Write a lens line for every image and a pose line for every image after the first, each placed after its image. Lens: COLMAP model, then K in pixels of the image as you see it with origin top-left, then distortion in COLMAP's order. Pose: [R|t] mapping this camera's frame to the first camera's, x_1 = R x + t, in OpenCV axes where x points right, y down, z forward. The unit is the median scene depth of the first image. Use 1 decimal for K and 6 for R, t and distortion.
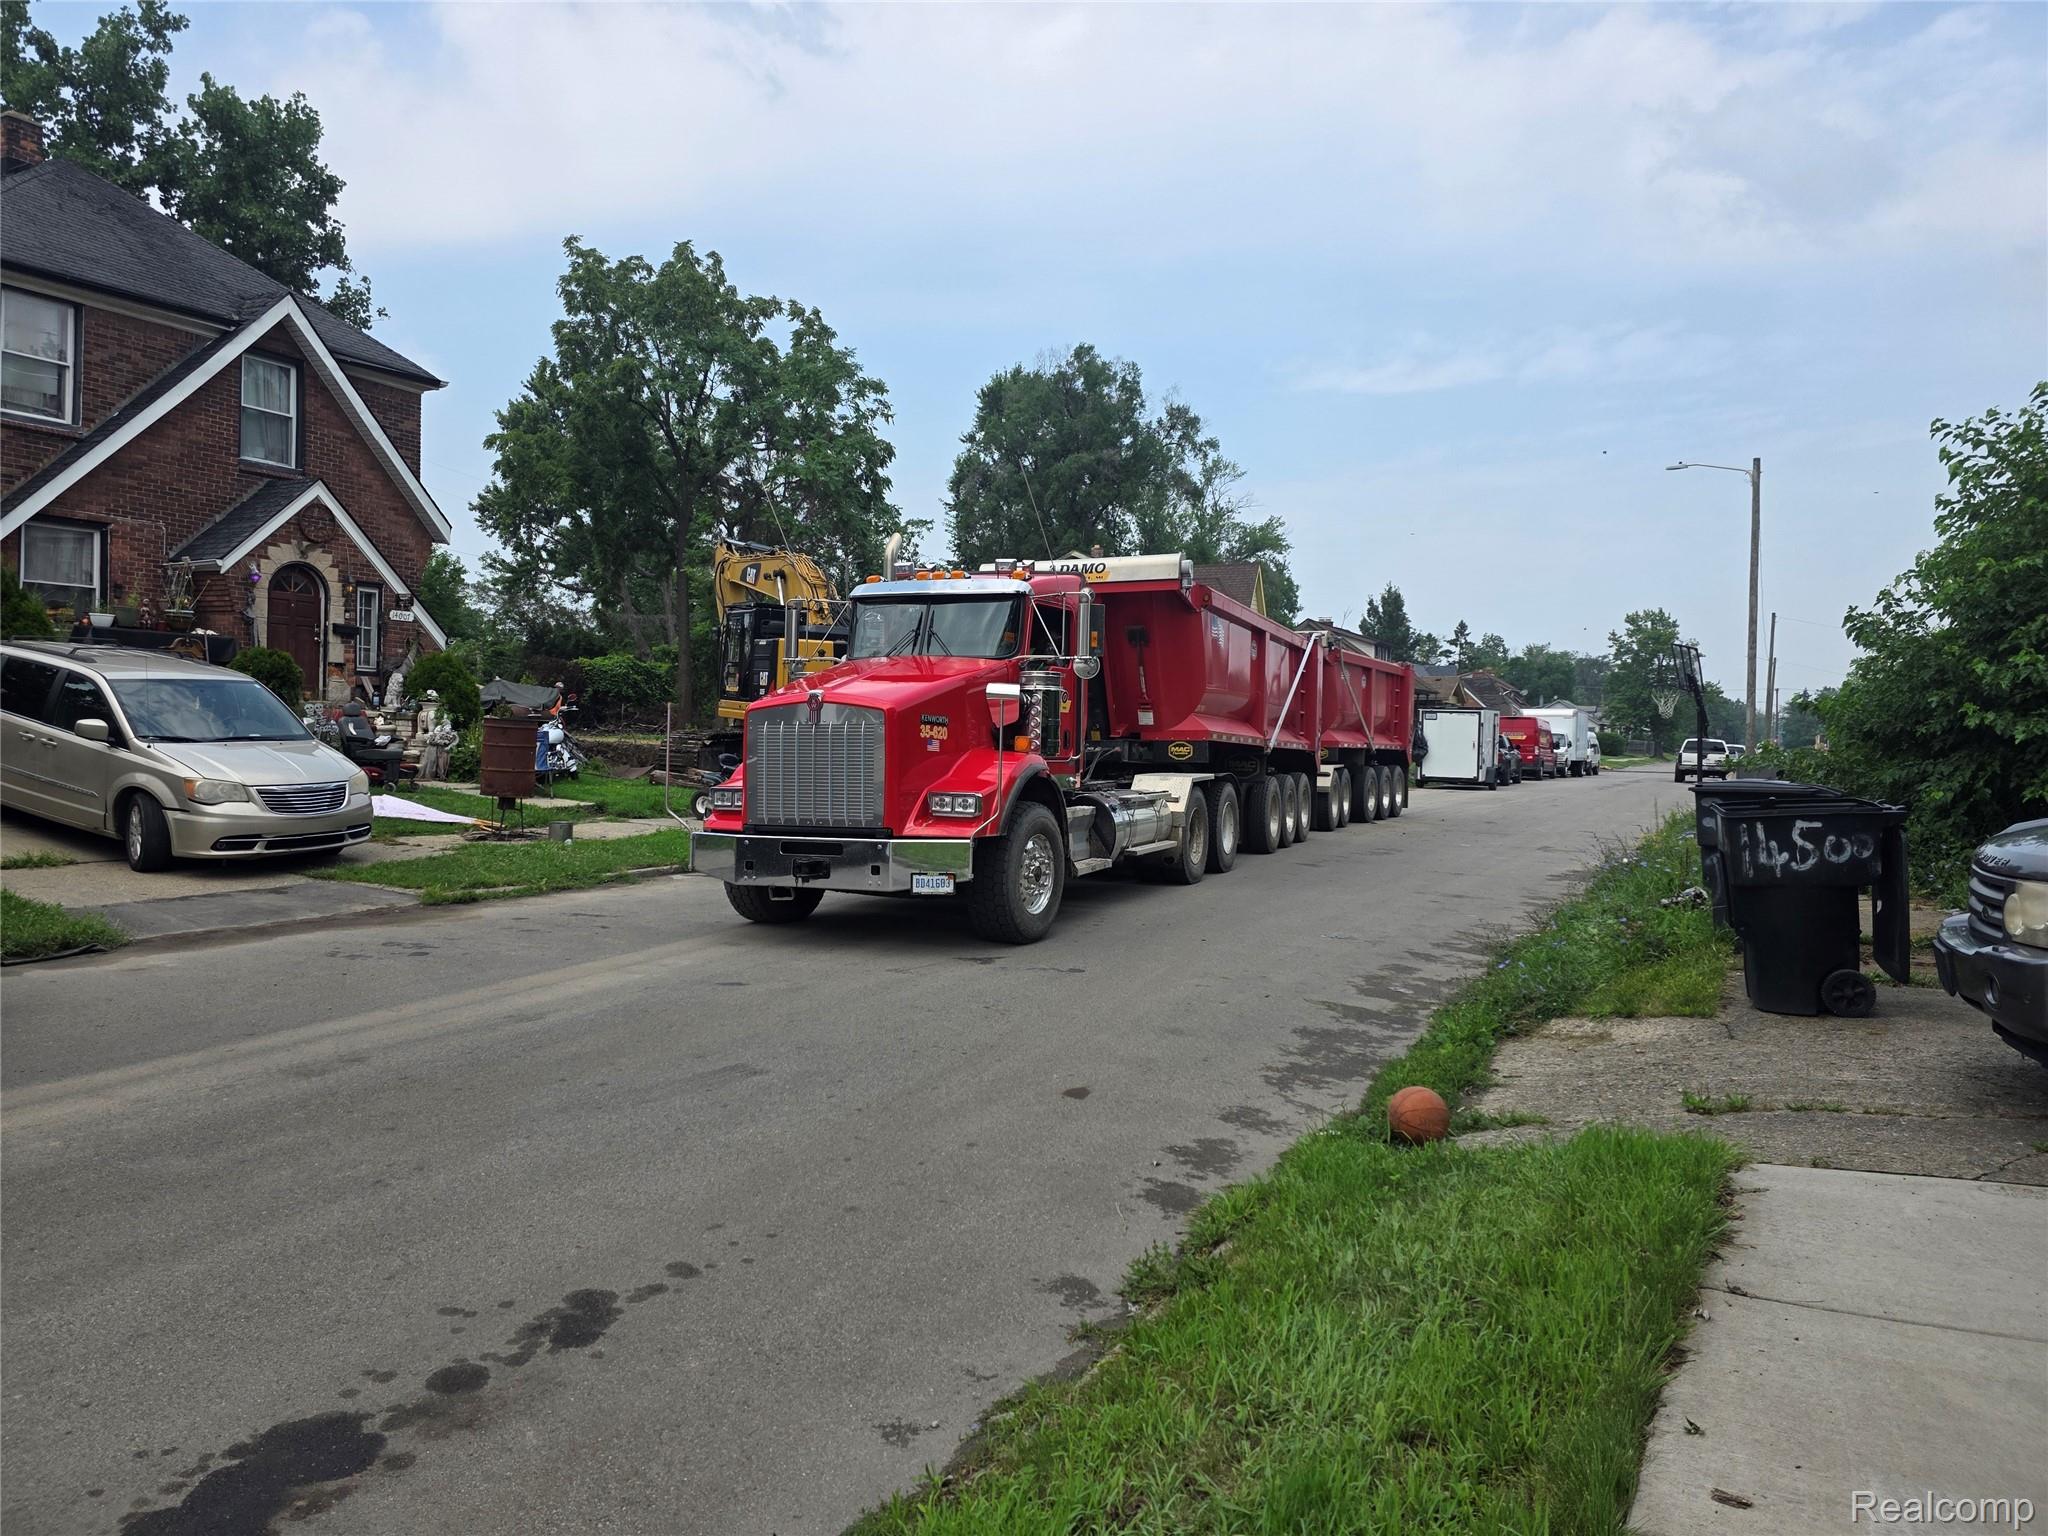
lens RADIAL K [[1360.6, 0, 1011.5], [0, 1360.6, 765.7], [0, 0, 1]] dist [0.050136, -0.053252]
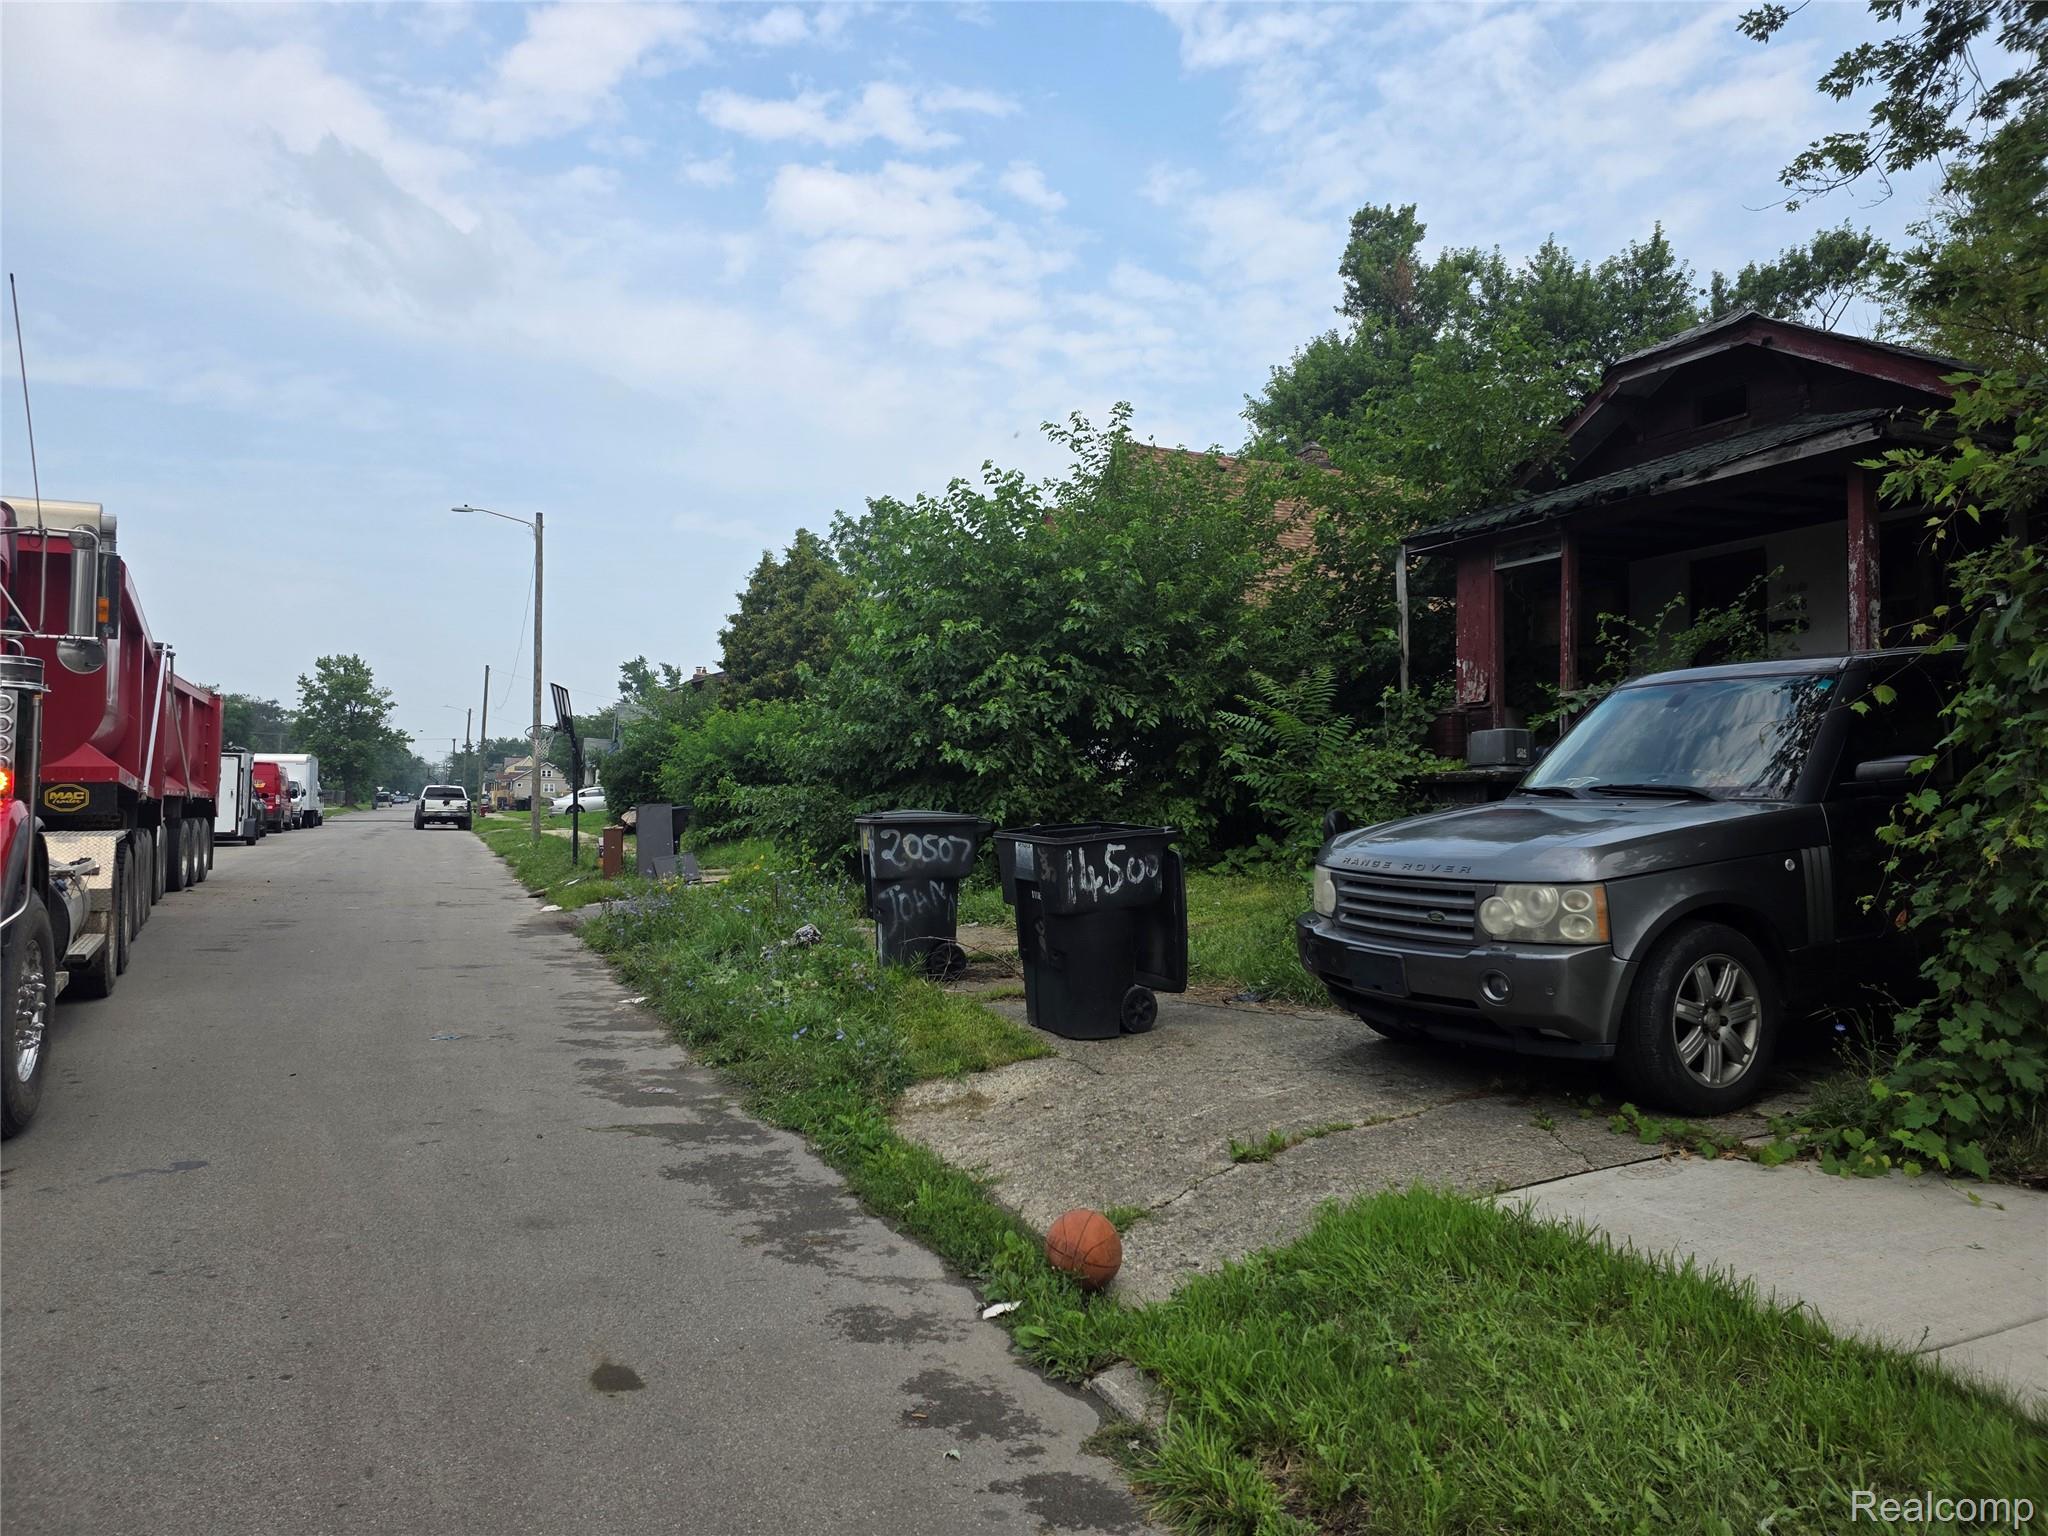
lens RADIAL K [[1360.6, 0, 1015.6], [0, 1360.6, 724.4], [0, 0, 1]] dist [0.050136, -0.053252]
pose [[0.608647, 0.025310, 0.793037, -0.243224], [0.027244, 0.998235, -0.052769, 0.002448], [-0.792973, 0.053723, 0.606883, 0.397220]]
